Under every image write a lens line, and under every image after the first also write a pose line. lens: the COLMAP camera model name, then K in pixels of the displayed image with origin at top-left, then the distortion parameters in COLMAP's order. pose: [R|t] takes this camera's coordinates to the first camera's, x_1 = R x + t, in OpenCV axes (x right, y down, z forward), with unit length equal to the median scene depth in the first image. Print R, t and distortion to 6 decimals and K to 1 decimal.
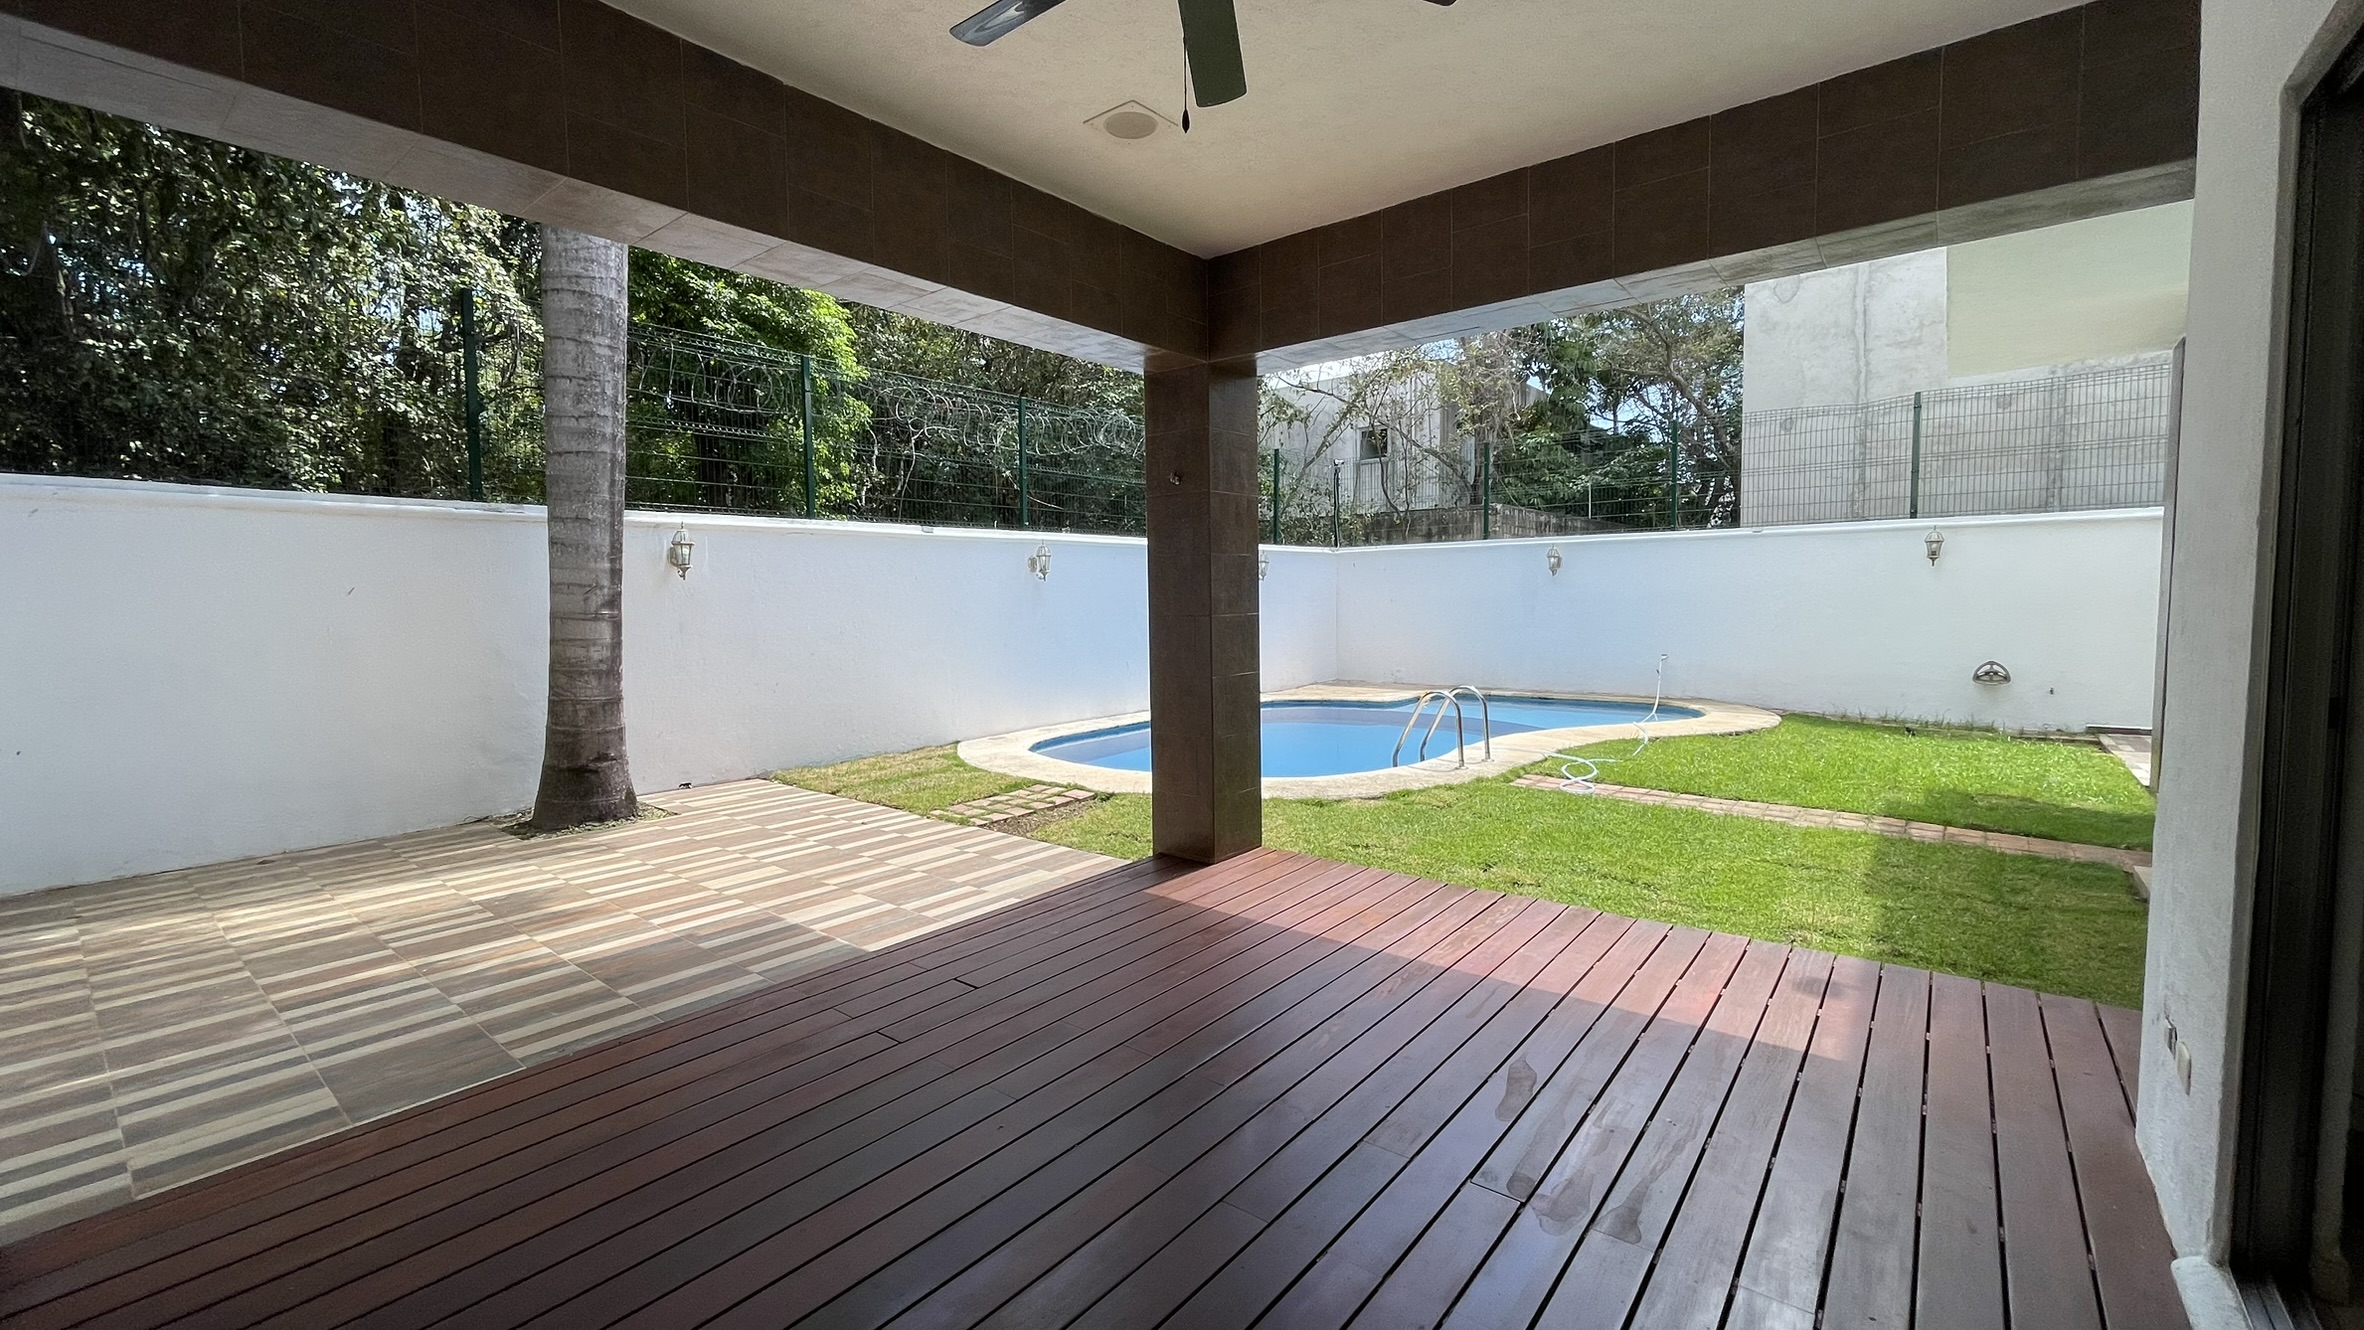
lens RADIAL K [[955.3, 0, 1176.0], [0, 955.3, 666.6], [0, 0, 1]] dist [-0.003894, 0.000574]
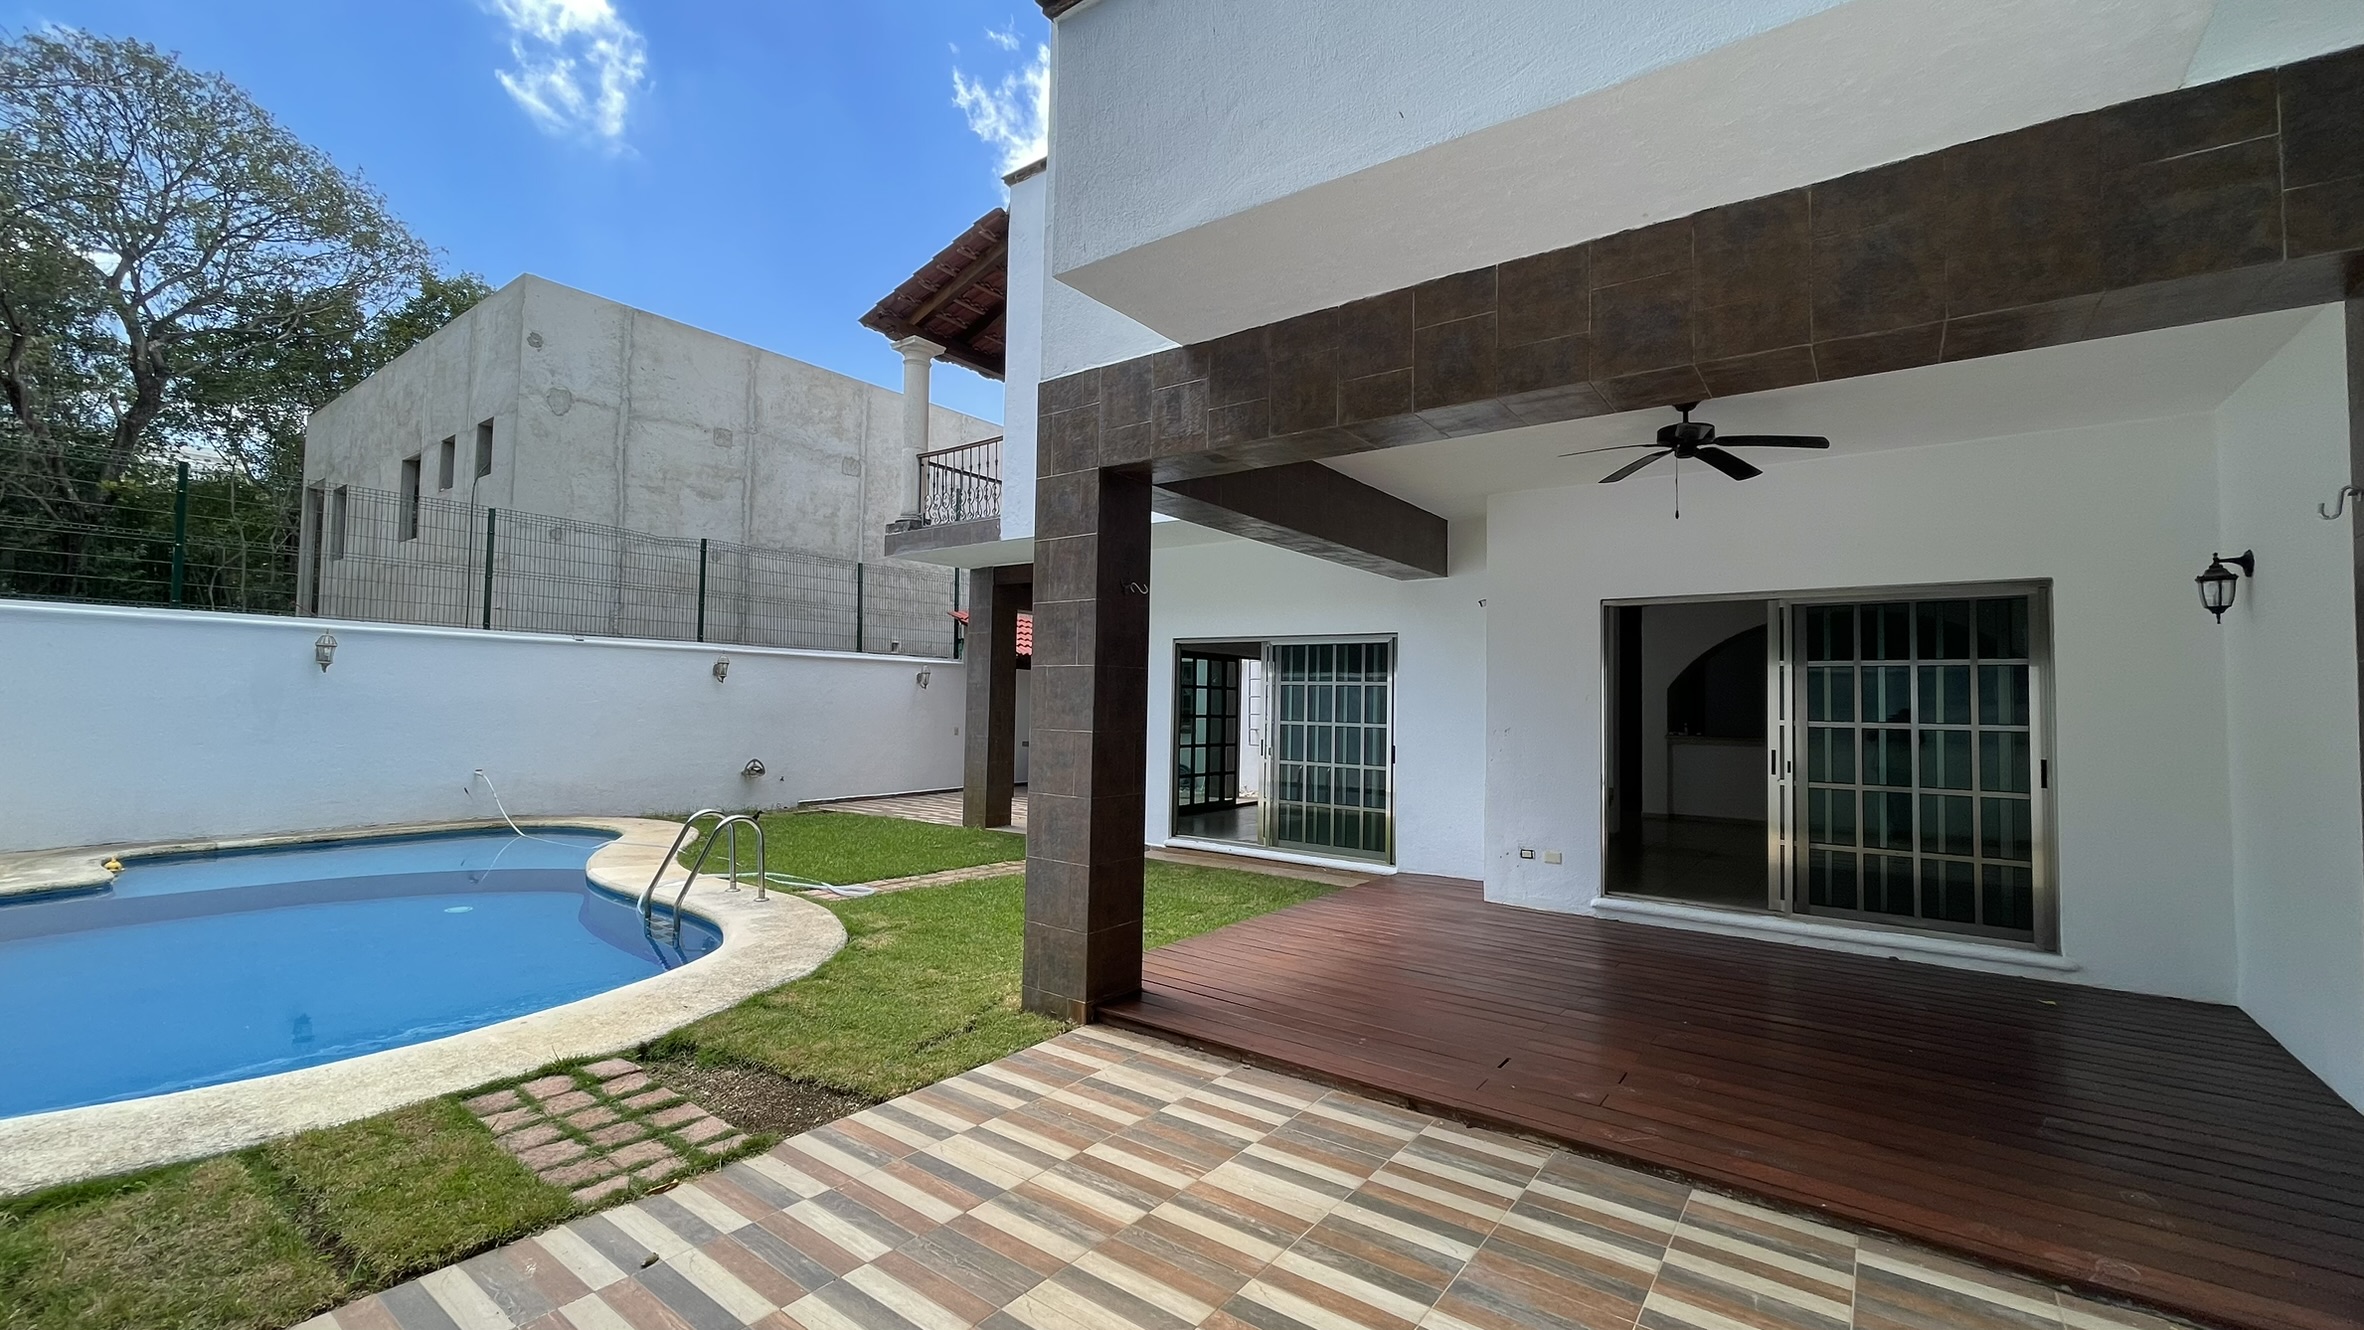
lens RADIAL K [[955.3, 0, 1177.6], [0, 955.3, 665.7], [0, 0, 1]] dist [-0.003894, 0.000574]
pose [[-0.037992, 0.055864, 0.997715, -0.862305], [0.053386, 0.997124, -0.053798, -0.059749], [-0.997851, 0.051220, -0.040865, 0.898260]]
